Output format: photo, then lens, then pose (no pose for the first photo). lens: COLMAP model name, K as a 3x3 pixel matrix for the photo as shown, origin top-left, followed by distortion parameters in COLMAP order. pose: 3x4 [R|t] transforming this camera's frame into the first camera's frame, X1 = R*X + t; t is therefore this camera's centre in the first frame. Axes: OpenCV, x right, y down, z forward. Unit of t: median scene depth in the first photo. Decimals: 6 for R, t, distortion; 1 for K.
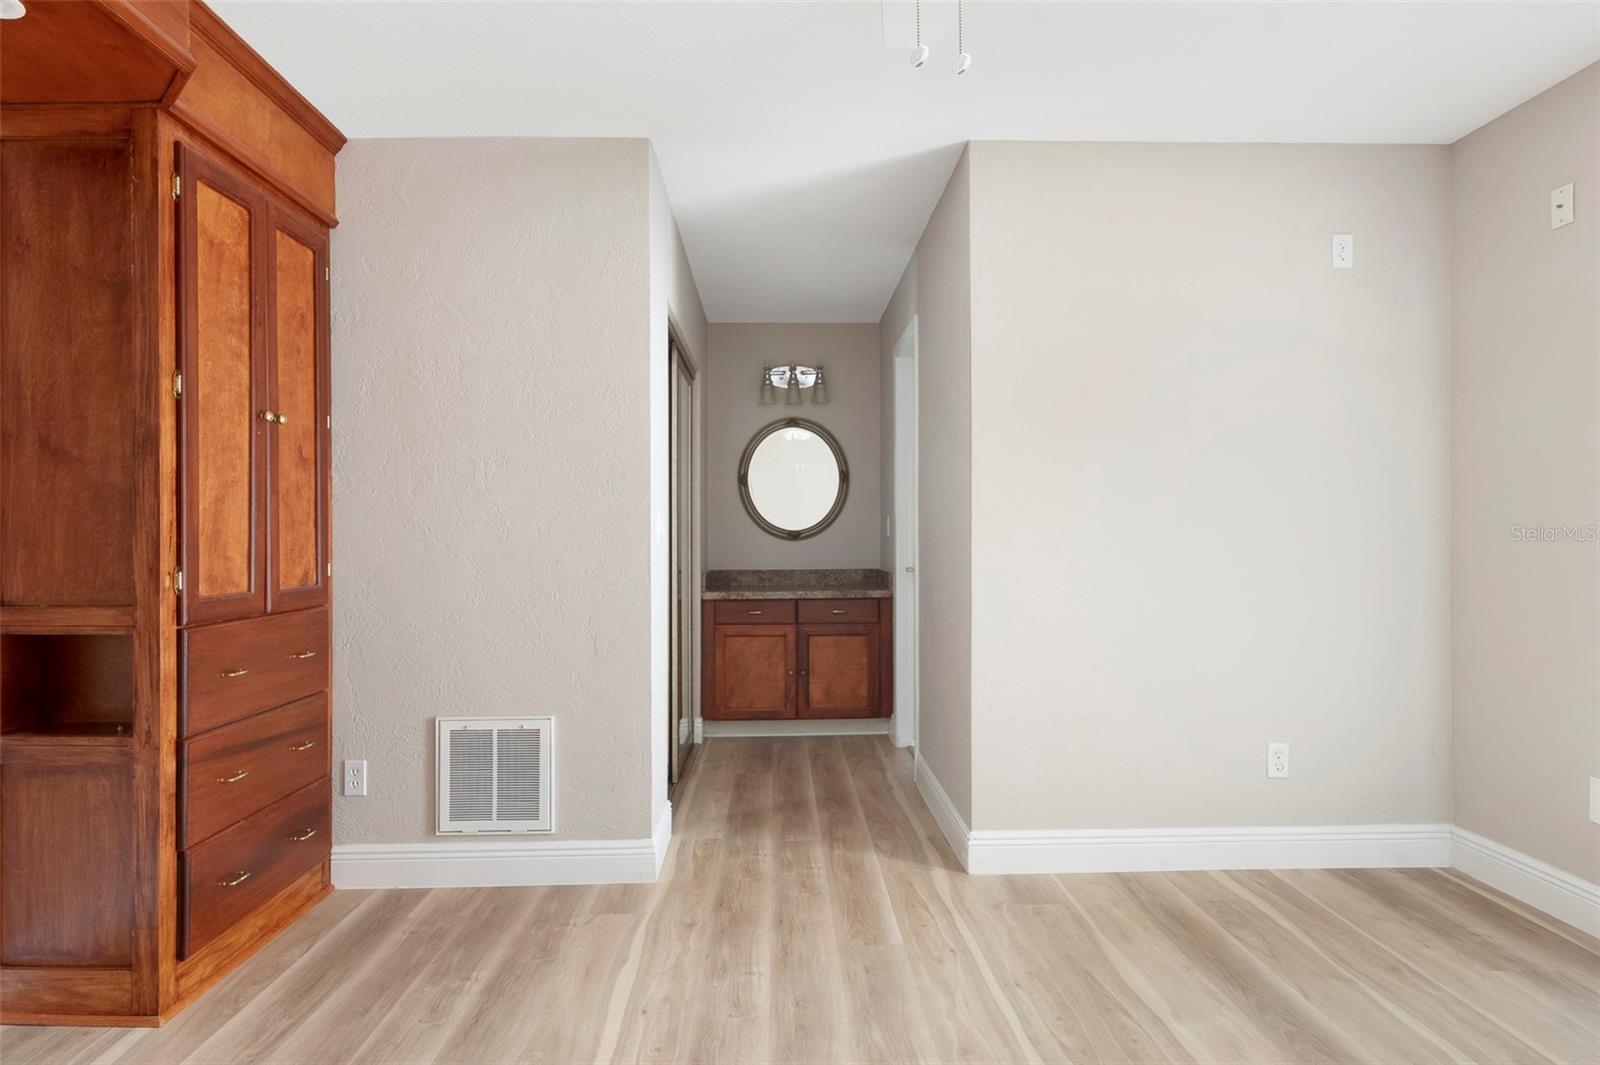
lens RADIAL K [[891.5, 0, 800.0], [0, 891.5, 532.5], [0, 0, 1]] dist [0.003296, -0.017023]
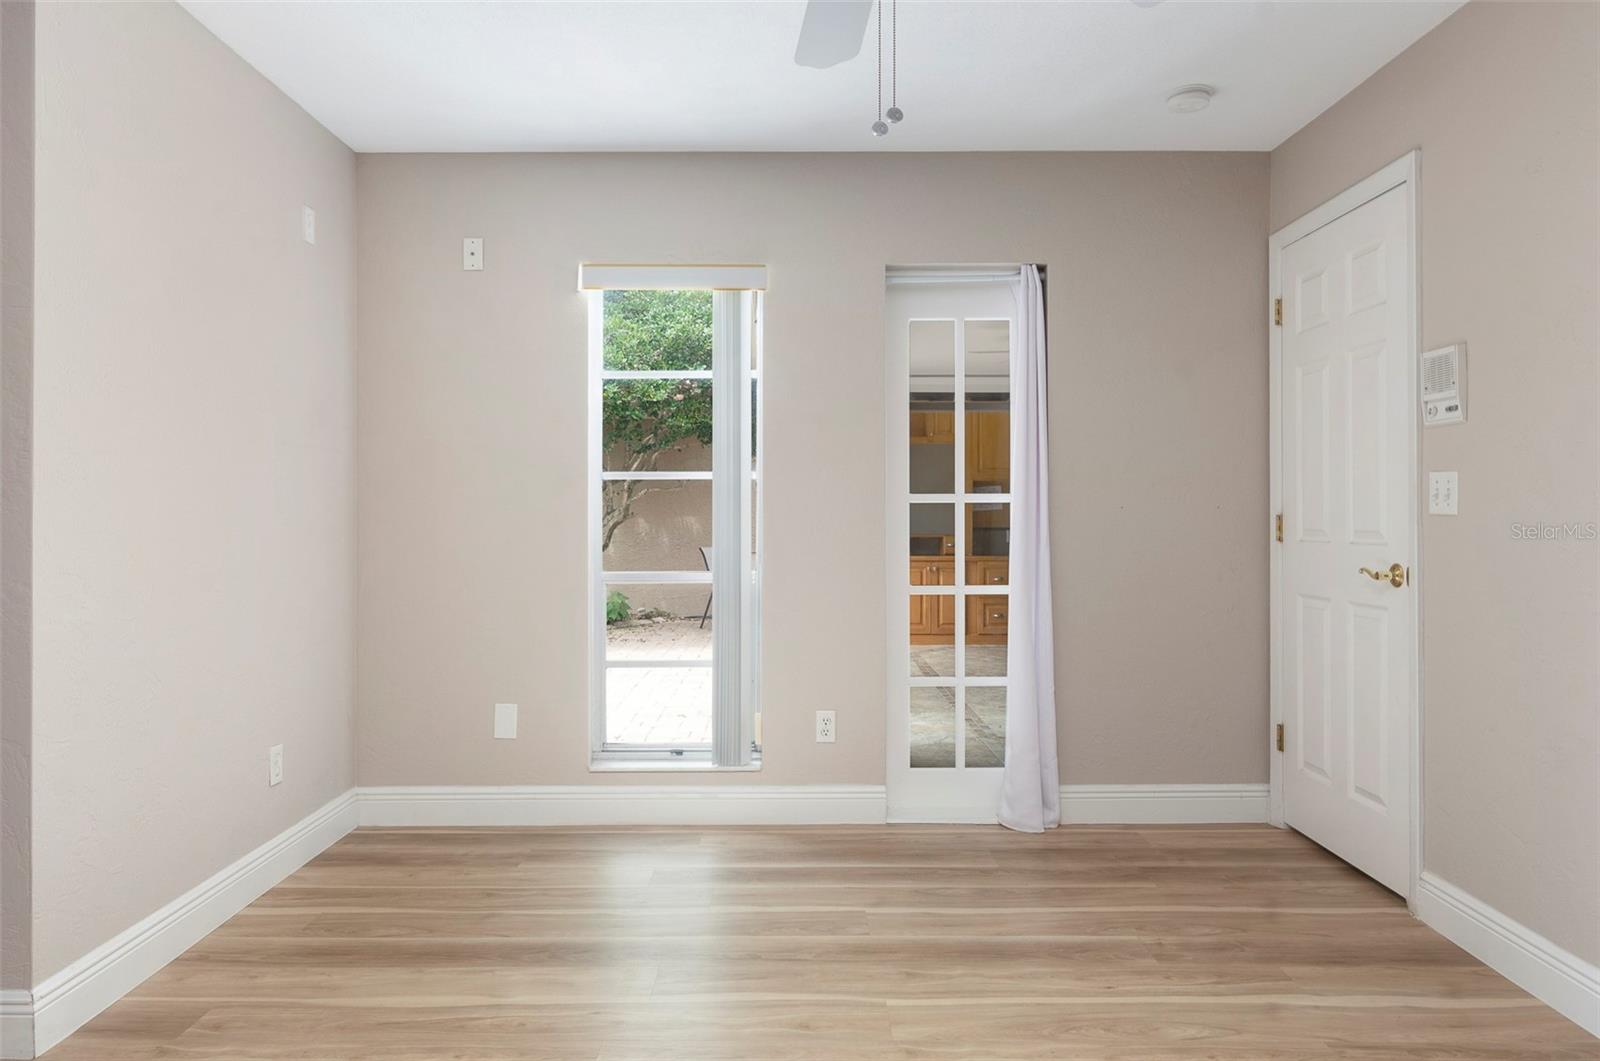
lens RADIAL K [[1063.8, 0, 807.1], [0, 1063.8, 532.2], [0, 0, 1]] dist [-0.003638, -0.001272]
pose [[0.013230, -0.022332, 0.999663, -0.639836], [-0.004668, 0.999738, 0.022396, -0.014489], [-0.999902, -0.004962, 0.013123, 0.512880]]
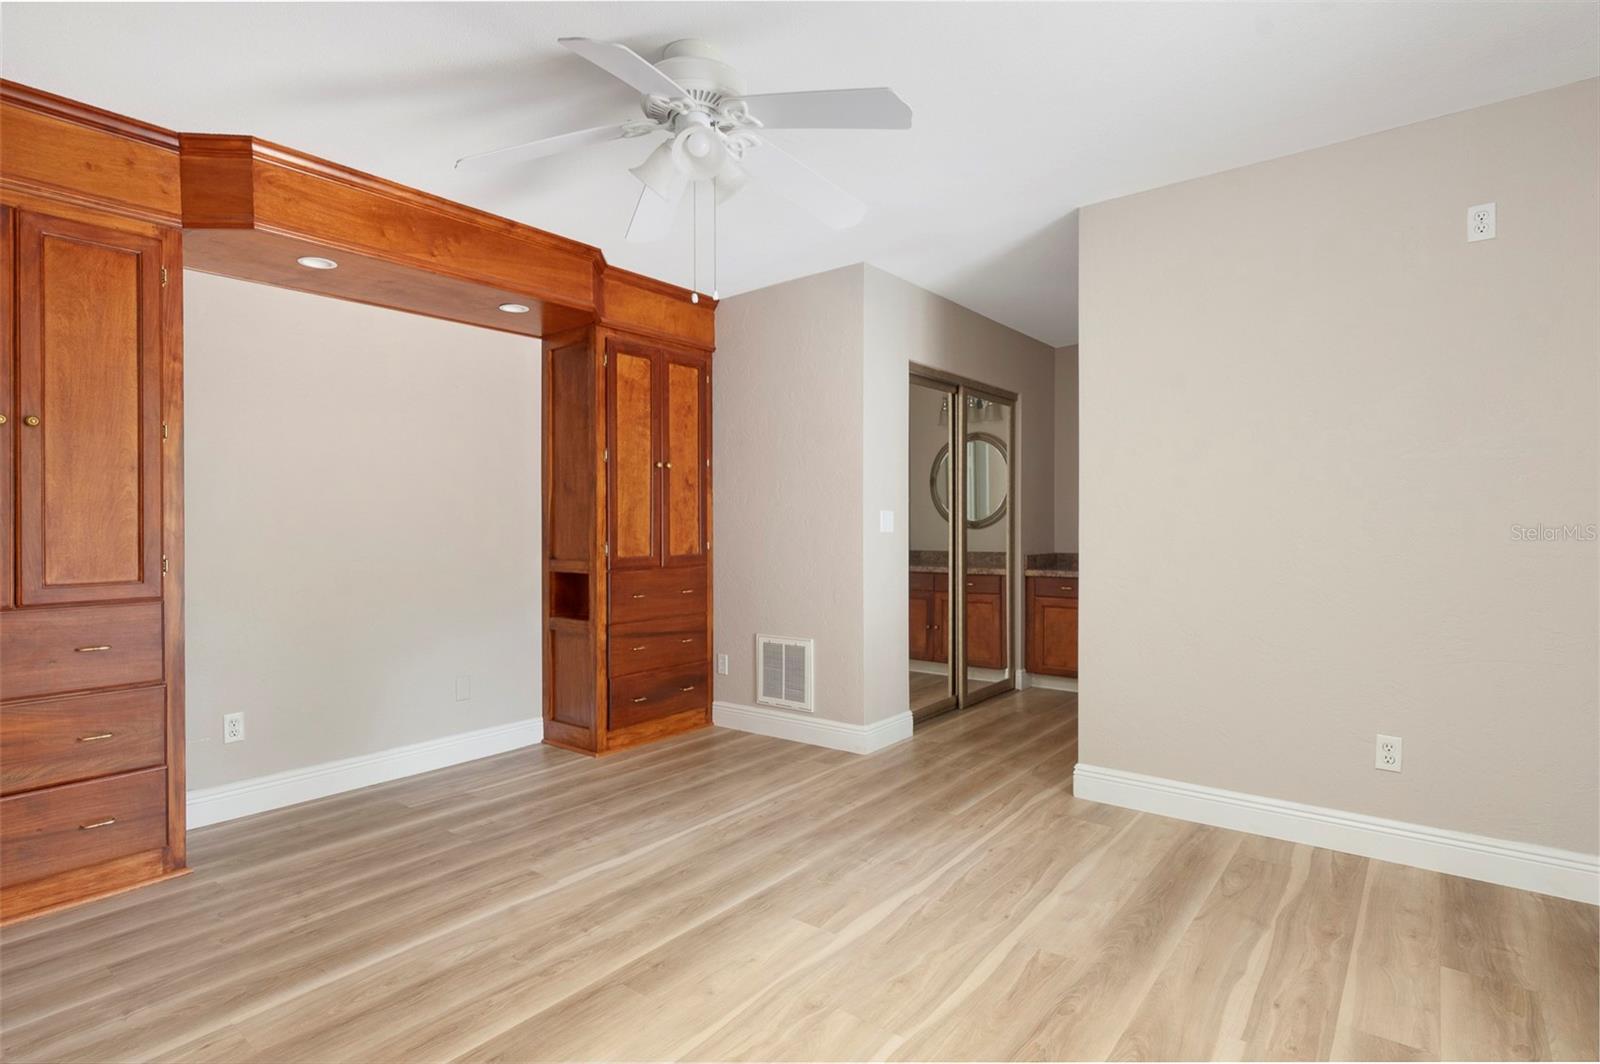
lens RADIAL K [[807.6, 0, 800.0], [0, 807.6, 532.0], [0, 0, 1]] dist [0.000503, -0.001176]
pose [[0.768089, 0.007746, -0.640296, 0.720886], [0.004218, 0.999844, 0.017155, -0.013782], [0.640329, -0.015877, 0.767937, -0.140239]]
